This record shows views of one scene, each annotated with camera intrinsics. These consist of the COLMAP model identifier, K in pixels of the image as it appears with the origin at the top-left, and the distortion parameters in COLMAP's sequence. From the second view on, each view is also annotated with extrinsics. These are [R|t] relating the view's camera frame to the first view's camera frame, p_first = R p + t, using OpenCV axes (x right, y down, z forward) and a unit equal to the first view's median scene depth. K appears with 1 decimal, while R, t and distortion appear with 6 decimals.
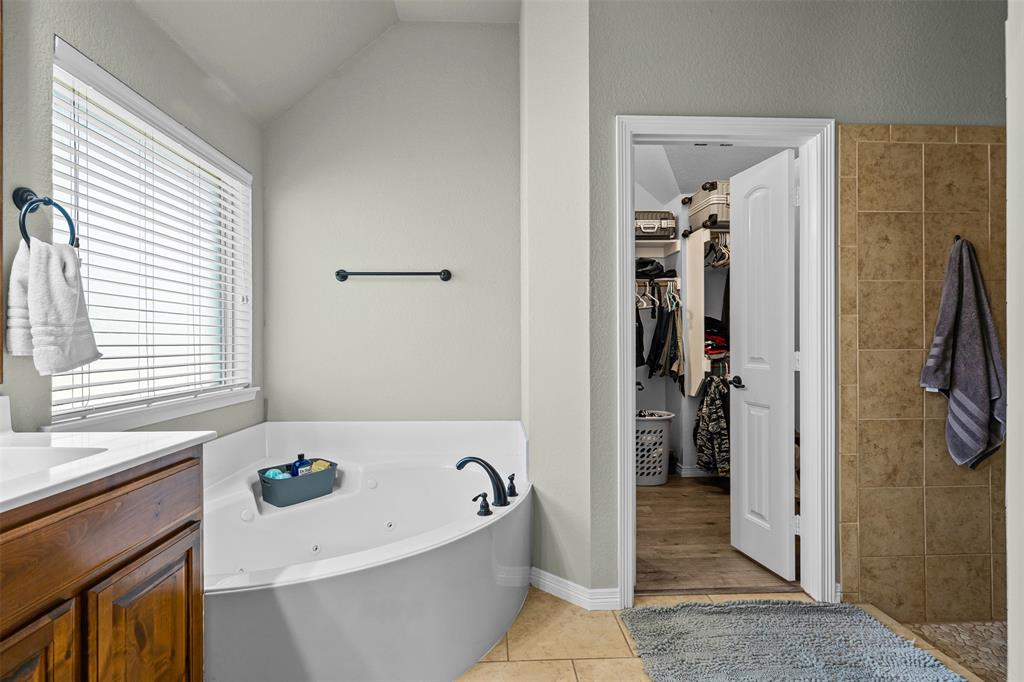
lens RADIAL K [[471.4, 0, 509.4], [0, 471.4, 342.7], [0, 0, 1]] dist [-0.003130, 0.001069]
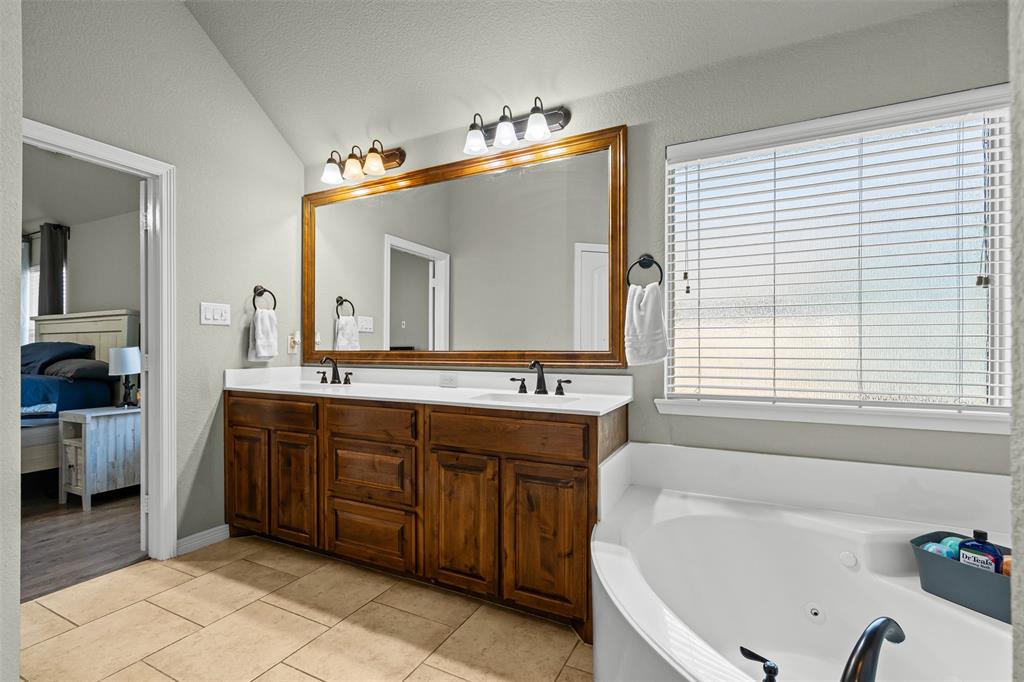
lens RADIAL K [[471.4, 0, 505.6], [0, 471.4, 333.2], [0, 0, 1]] dist [-0.003130, 0.001069]
pose [[-0.496422, 0.011190, -0.868009, 0.427267], [0.017078, 0.999849, 0.003123, -0.036272], [0.867914, -0.013274, -0.496538, 0.854475]]
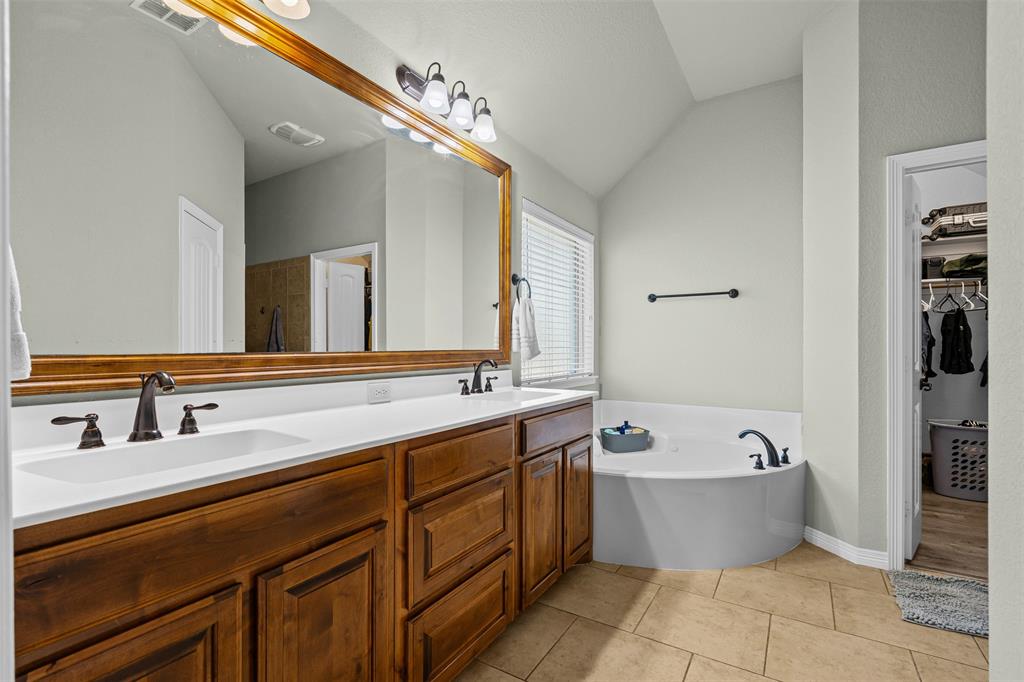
lens RADIAL K [[471.4, 0, 511.7], [0, 471.4, 349.3], [0, 0, 1]] dist [-0.003130, 0.001069]
pose [[0.827886, 0.005039, -0.560874, 0.106366], [-0.002553, 0.999983, 0.005216, 0.002846], [0.560890, -0.002886, 0.827885, -0.498891]]
